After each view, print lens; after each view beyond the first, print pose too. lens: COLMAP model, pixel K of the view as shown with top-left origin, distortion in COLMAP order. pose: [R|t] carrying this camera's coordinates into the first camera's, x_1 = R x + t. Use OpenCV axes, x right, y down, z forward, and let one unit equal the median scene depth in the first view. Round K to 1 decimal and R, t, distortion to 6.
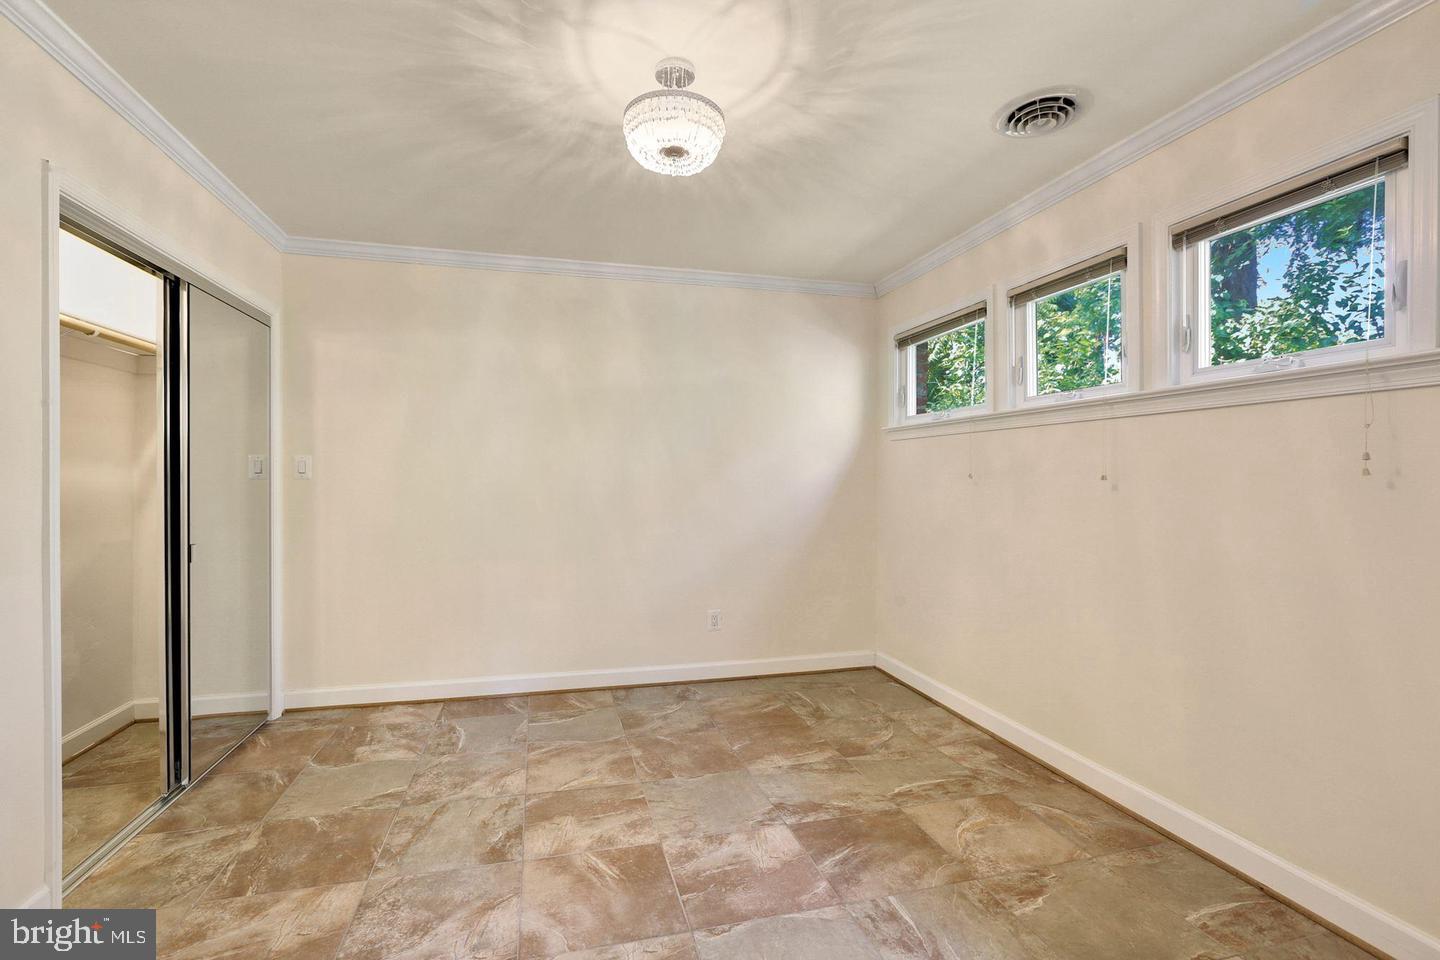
lens RADIAL K [[654.5, 0, 721.8], [0, 654.5, 477.7], [0, 0, 1]] dist [-0.006274, 0.001013]
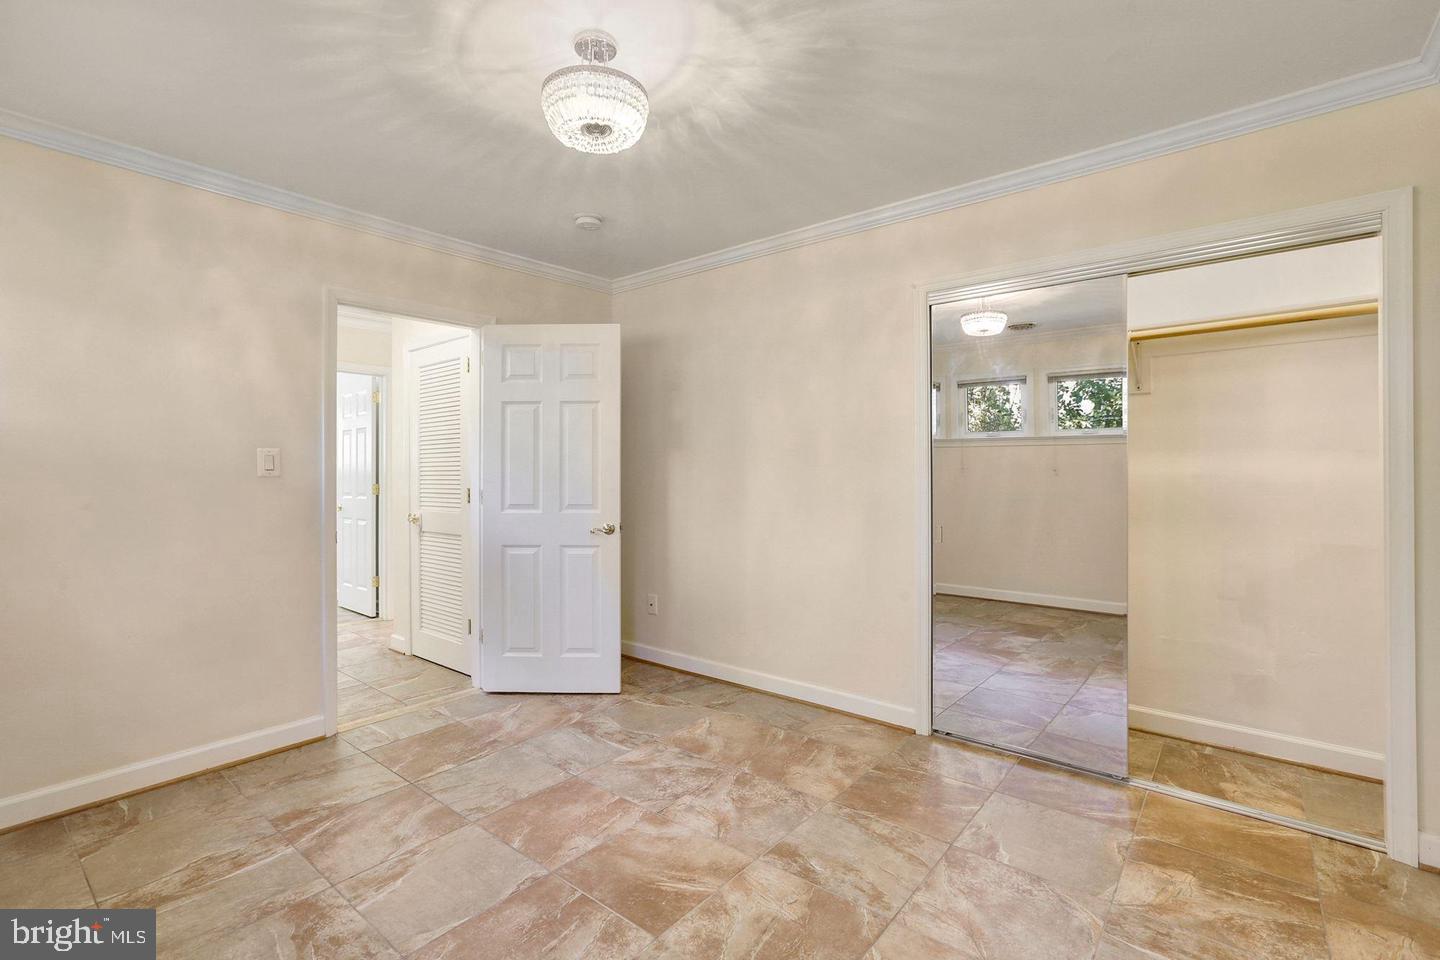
lens RADIAL K [[654.5, 0, 718.5], [0, 654.5, 471.3], [0, 0, 1]] dist [-0.006274, 0.001013]
pose [[-0.818916, 0.000419, -0.573913, 0.315176], [-0.000186, 0.999999, 0.000995, -0.000109], [0.573914, 0.000921, -0.818915, 1.810677]]
